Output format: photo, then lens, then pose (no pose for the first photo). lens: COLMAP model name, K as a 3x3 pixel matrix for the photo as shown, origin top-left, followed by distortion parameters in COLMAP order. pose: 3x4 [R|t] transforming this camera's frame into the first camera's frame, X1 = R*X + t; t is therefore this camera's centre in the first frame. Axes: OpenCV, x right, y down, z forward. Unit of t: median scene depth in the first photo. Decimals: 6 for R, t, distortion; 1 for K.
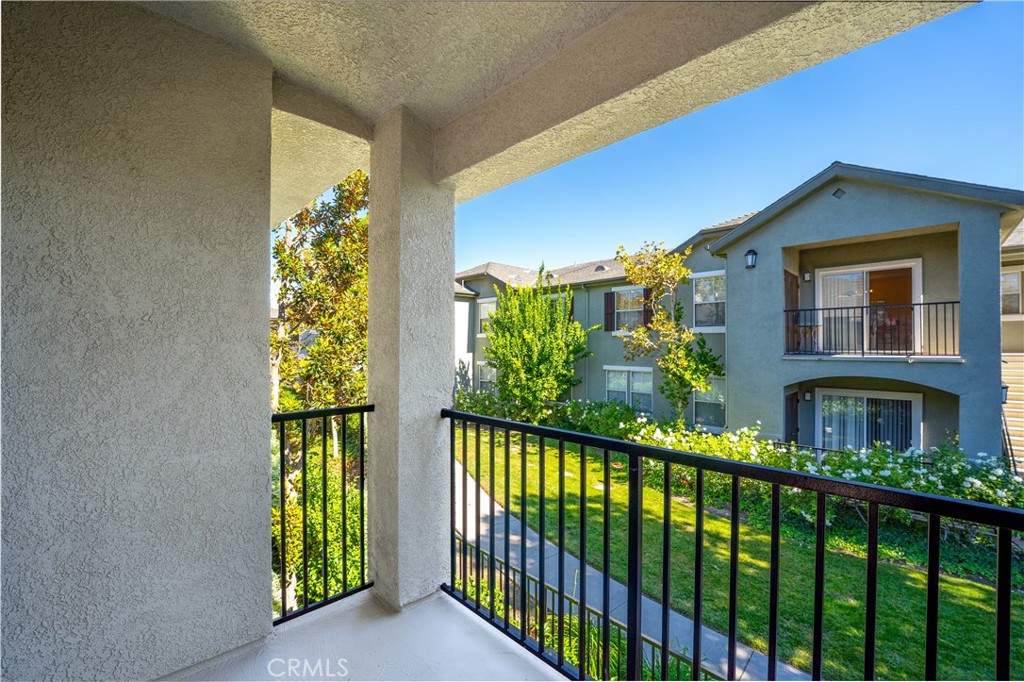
lens RADIAL K [[429.6, 0, 512.5], [0, 429.6, 343.0], [0, 0, 1]] dist [-0.003255, -0.000465]
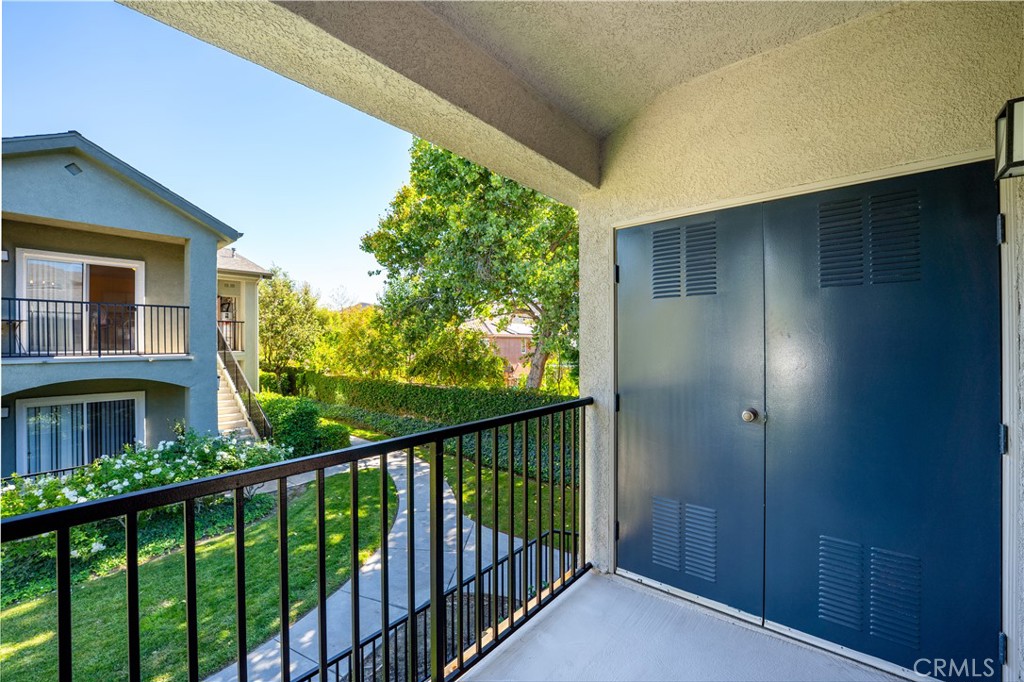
lens RADIAL K [[429.6, 0, 512.4], [0, 429.6, 345.2], [0, 0, 1]] dist [-0.003255, -0.000465]
pose [[-0.078499, -0.003932, 0.996906, -0.163060], [0.000804, 0.999992, 0.004007, 0.002874], [-0.996914, 0.001116, -0.078495, 0.186594]]
